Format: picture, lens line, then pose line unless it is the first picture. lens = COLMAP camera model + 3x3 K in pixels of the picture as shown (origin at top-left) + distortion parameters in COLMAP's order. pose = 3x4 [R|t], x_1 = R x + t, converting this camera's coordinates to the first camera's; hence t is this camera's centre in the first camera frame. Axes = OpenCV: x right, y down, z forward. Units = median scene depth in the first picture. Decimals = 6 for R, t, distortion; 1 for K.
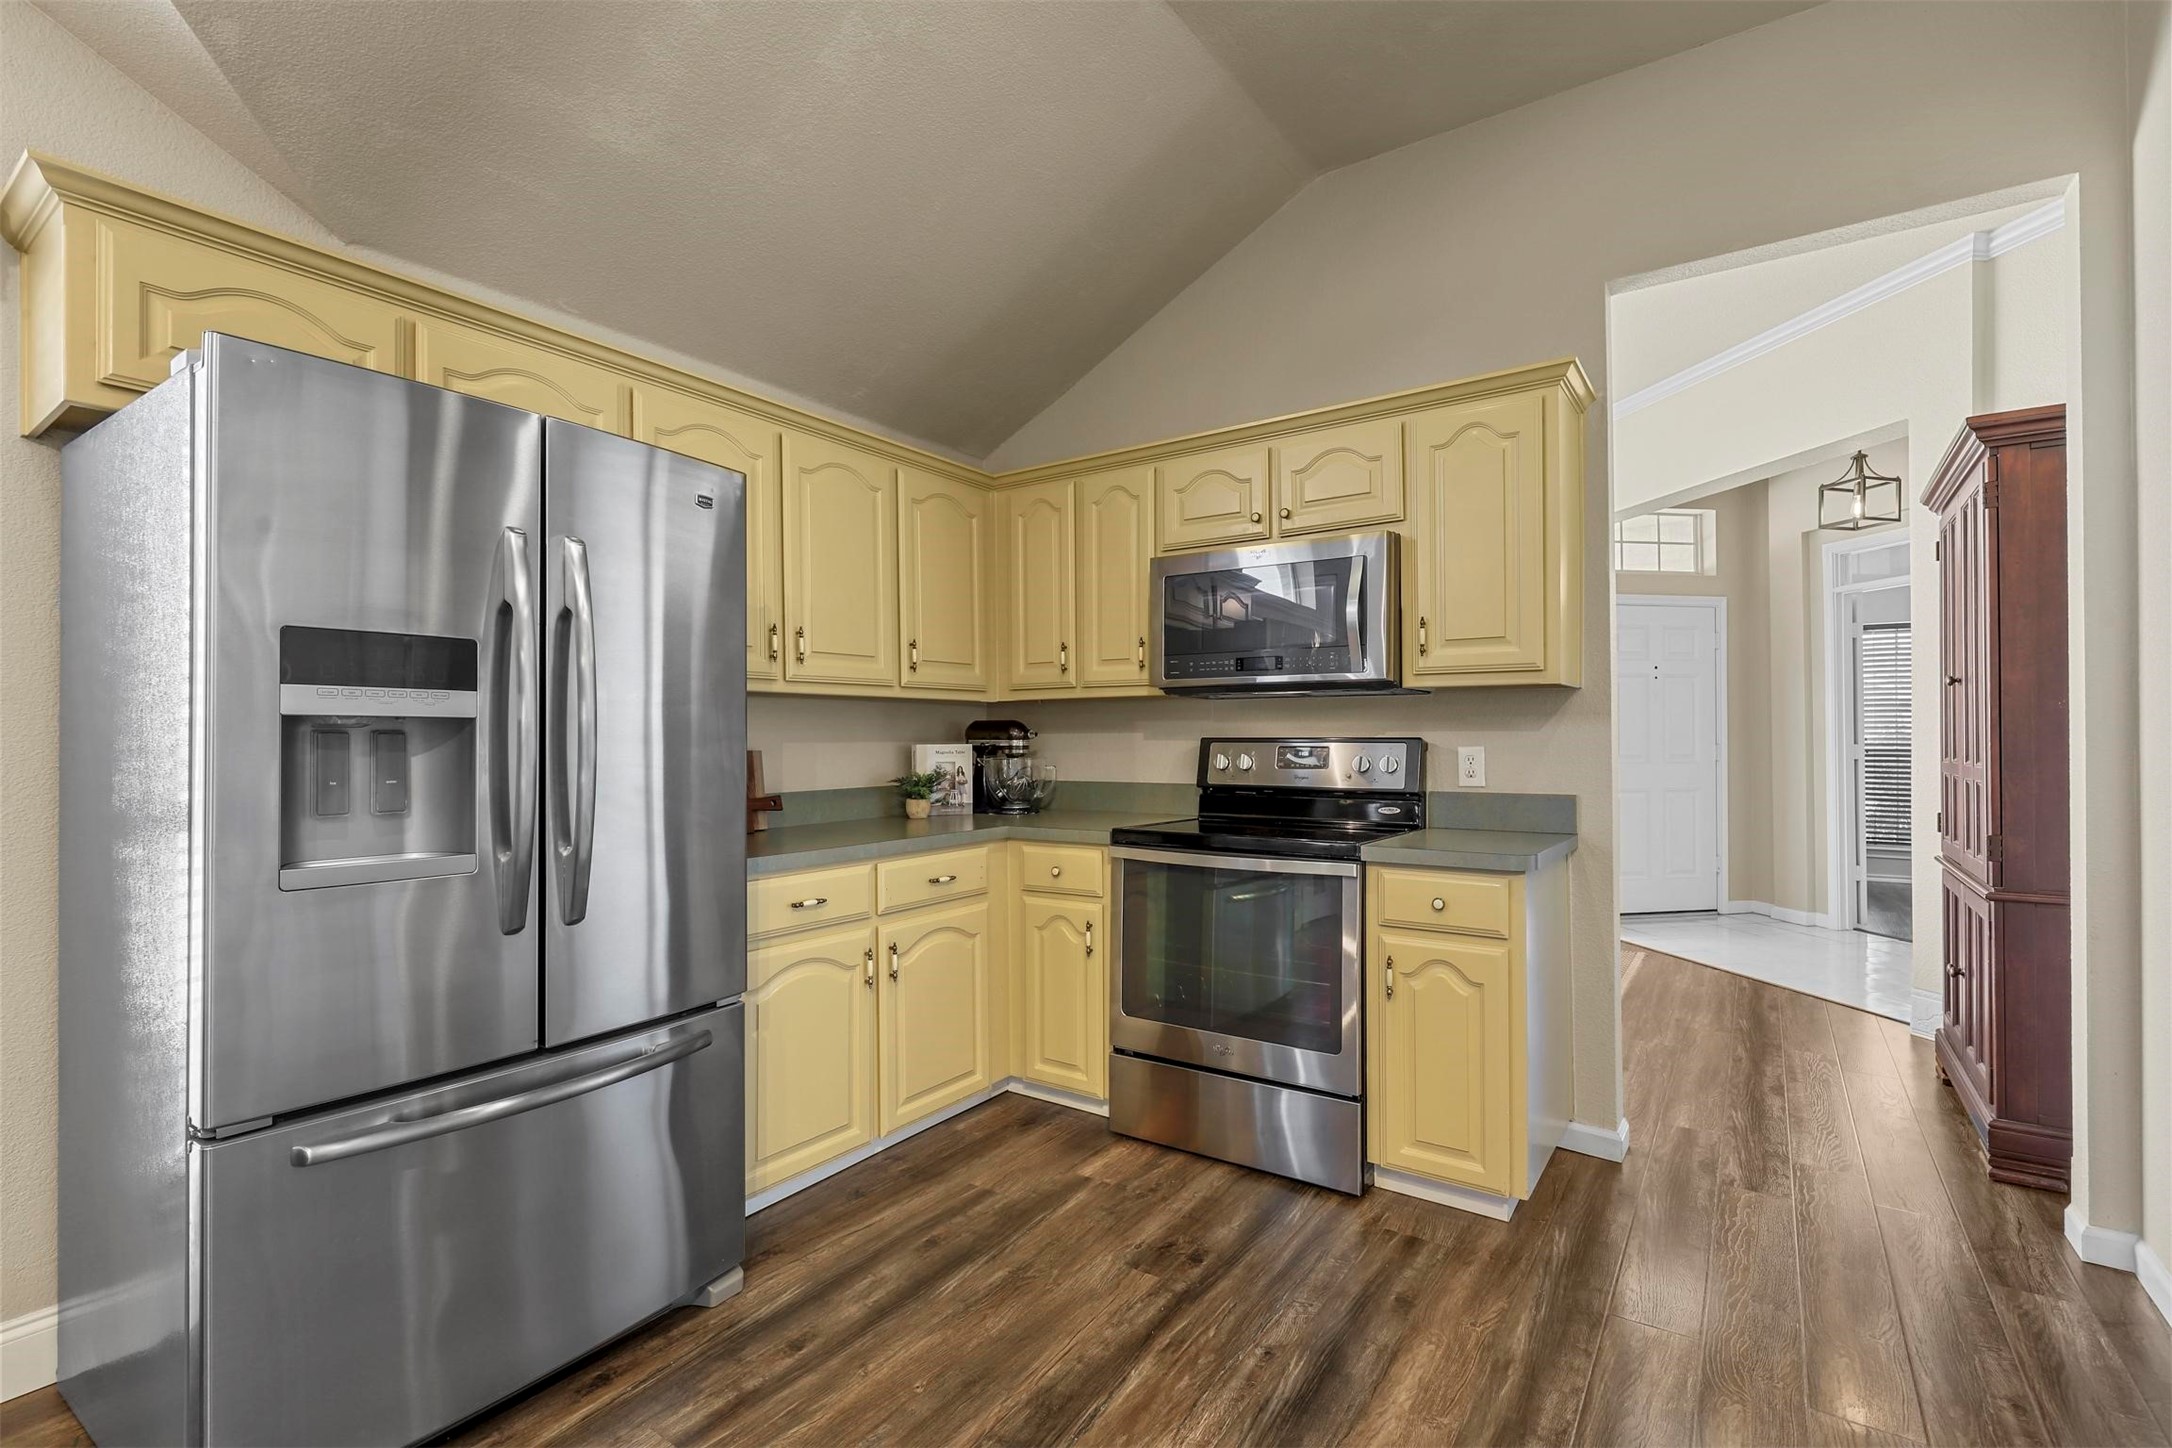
lens RADIAL K [[989.7, 0, 1088.6], [0, 989.7, 730.2], [0, 0, 1]] dist [-0.001957, -0.000401]
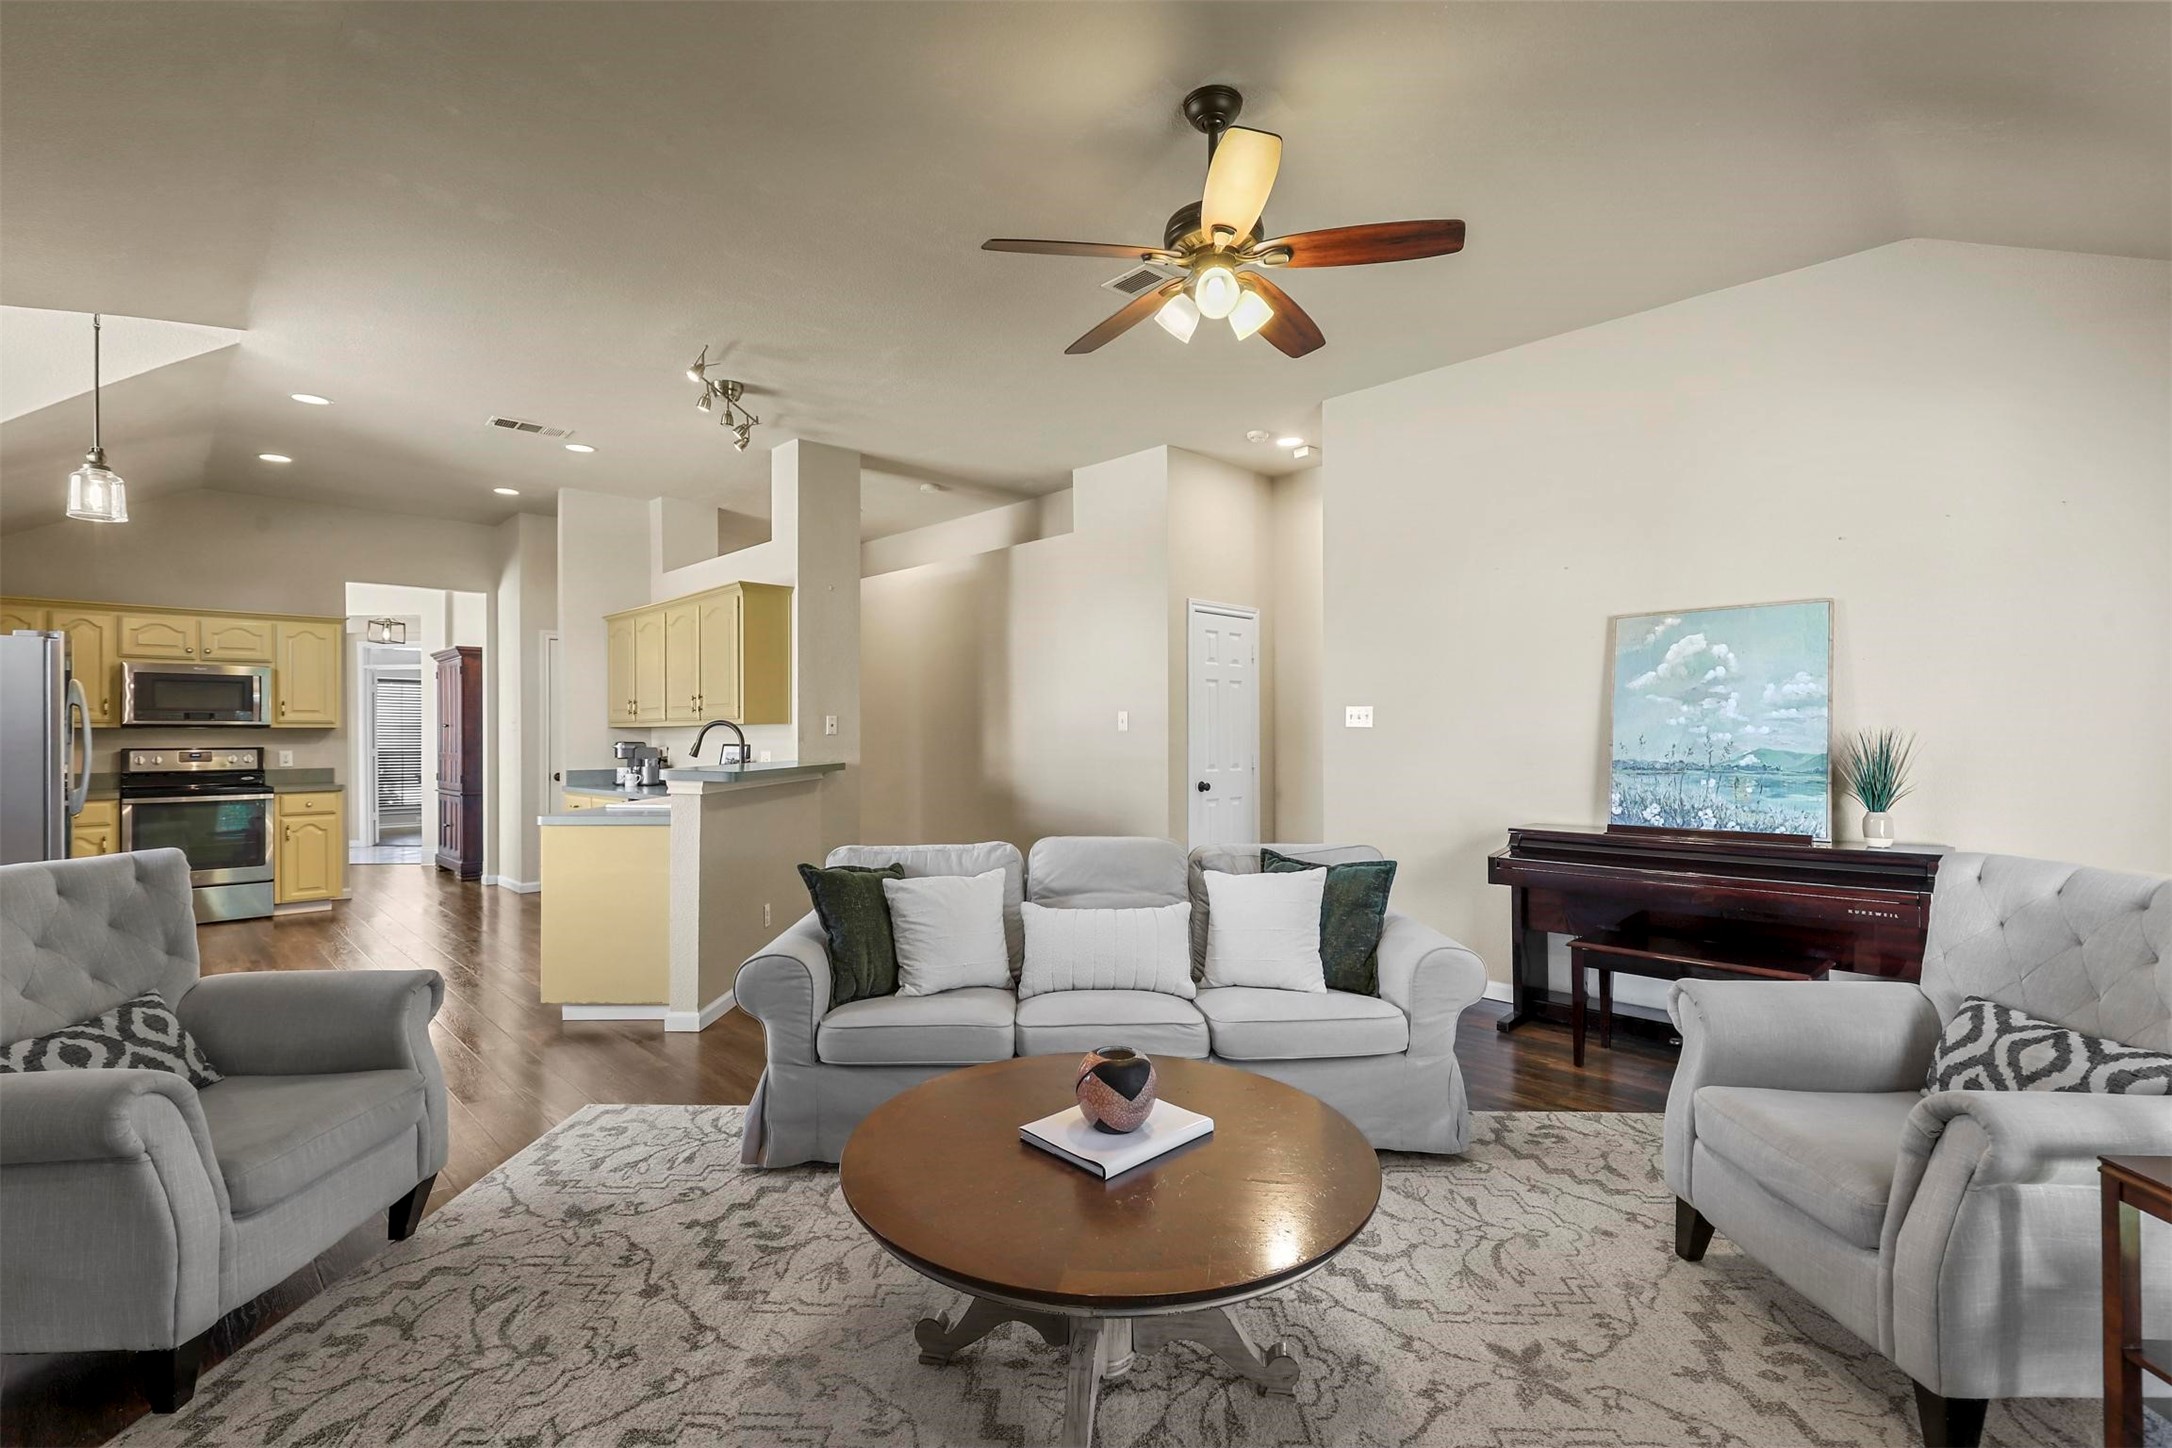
lens RADIAL K [[989.7, 0, 1088.6], [0, 989.7, 730.2], [0, 0, 1]] dist [-0.001957, -0.000401]
pose [[0.200590, 0.008560, 0.979638, -1.633289], [-0.001849, 0.999963, -0.008359, -0.018432], [-0.979673, -0.000135, 0.200599, -1.465077]]
